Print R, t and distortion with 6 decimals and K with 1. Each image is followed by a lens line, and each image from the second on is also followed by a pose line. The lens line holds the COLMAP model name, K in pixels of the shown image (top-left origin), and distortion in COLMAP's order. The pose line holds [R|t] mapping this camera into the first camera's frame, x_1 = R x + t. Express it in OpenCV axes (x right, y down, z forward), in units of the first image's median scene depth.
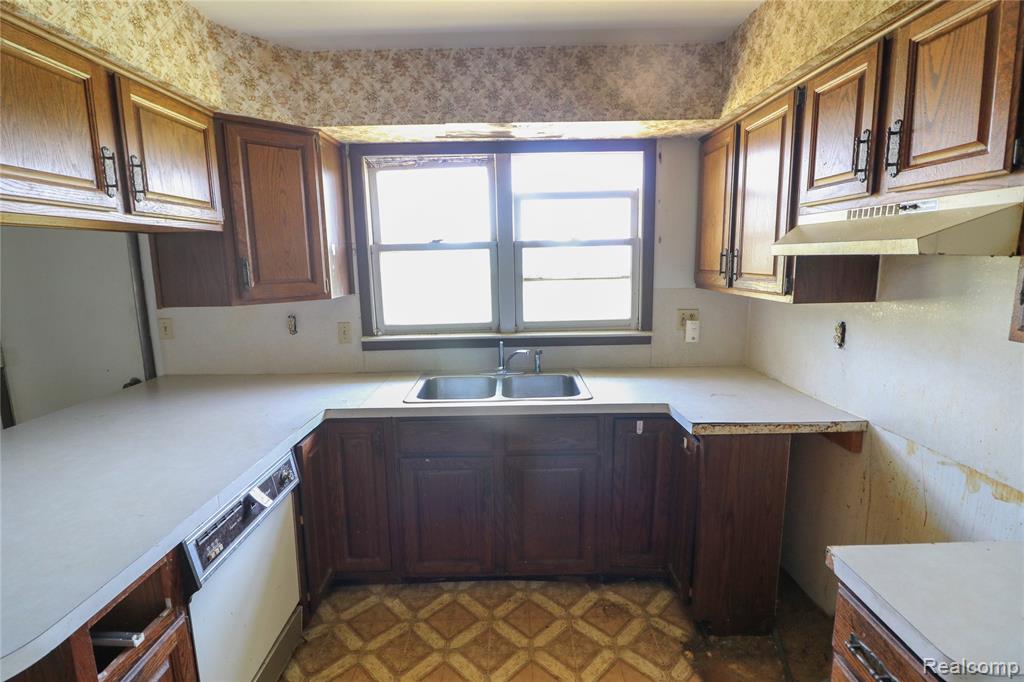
lens RADIAL K [[479.1, 0, 515.8], [0, 479.1, 333.0], [0, 0, 1]] dist [0.004880, -0.007832]
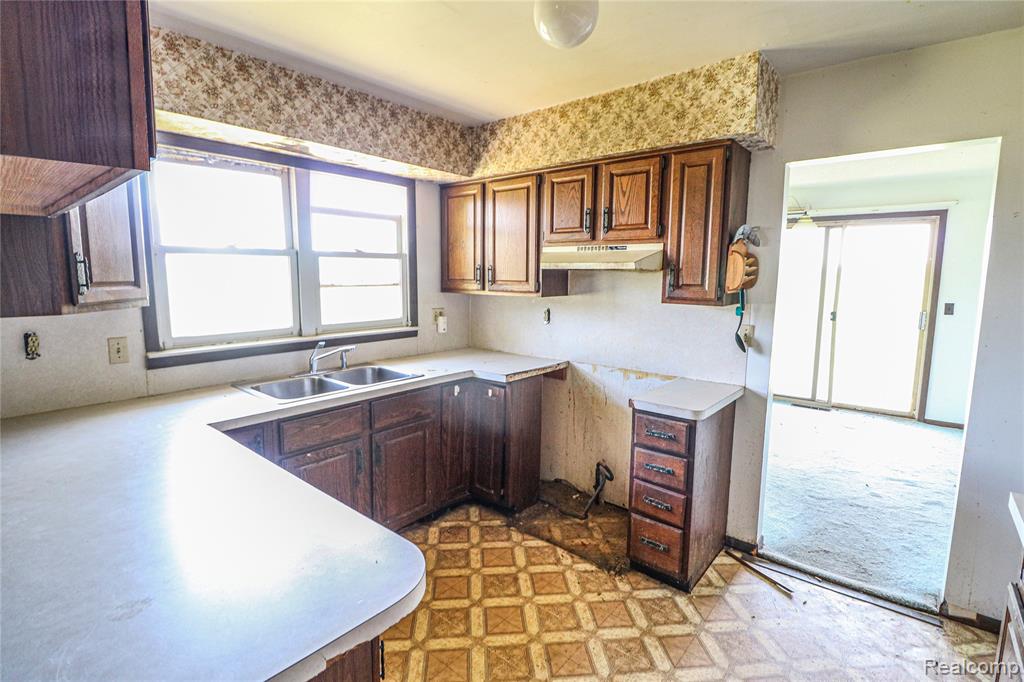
lens RADIAL K [[479.1, 0, 511.5], [0, 479.1, 331.2], [0, 0, 1]] dist [0.004880, -0.007832]
pose [[0.655984, -0.068918, 0.751622, -0.659444], [0.096738, 0.995286, 0.006831, 0.031651], [-0.748550, 0.068229, 0.659559, -0.041197]]
